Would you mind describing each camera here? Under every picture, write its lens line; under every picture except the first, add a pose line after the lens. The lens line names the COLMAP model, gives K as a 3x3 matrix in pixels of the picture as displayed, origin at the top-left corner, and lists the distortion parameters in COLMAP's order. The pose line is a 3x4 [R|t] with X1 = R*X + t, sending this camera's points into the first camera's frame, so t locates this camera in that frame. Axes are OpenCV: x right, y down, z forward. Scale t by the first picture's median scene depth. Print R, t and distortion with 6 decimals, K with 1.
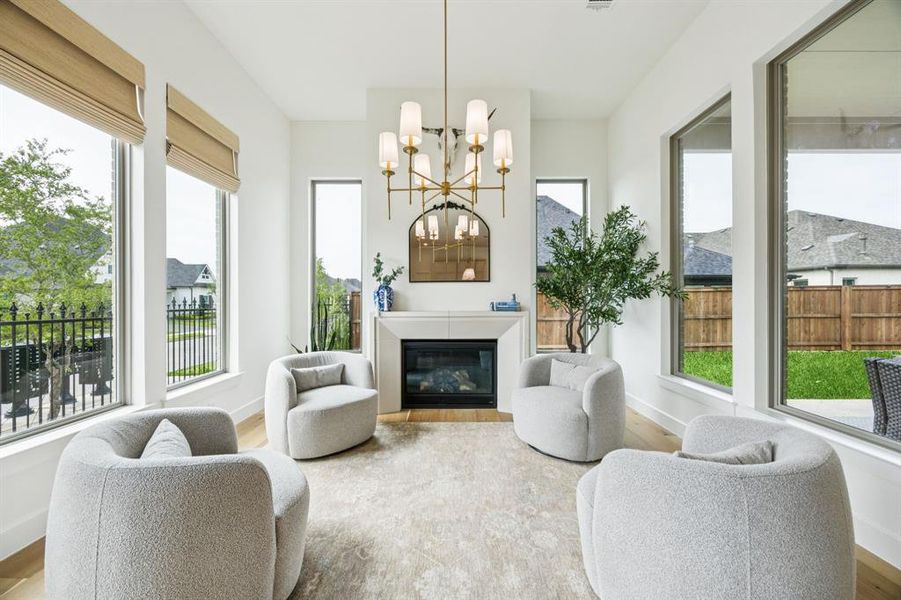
lens RADIAL K [[342.1, 0, 448.2], [0, 342.1, 301.9], [0, 0, 1]] dist [-0.002293, -0.000123]
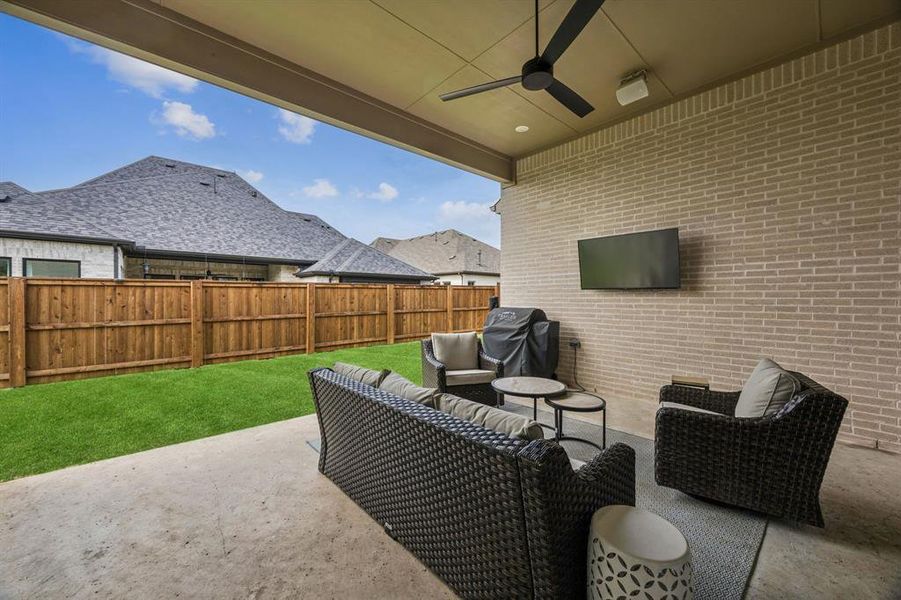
lens RADIAL K [[342.1, 0, 454.1], [0, 342.1, 297.3], [0, 0, 1]] dist [-0.002293, -0.000123]
pose [[0.739606, 0.000503, 0.673040, 0.320352], [0.002909, 0.999988, -0.003944, 0.000050], [-0.673034, 0.004874, 0.739595, 0.045088]]
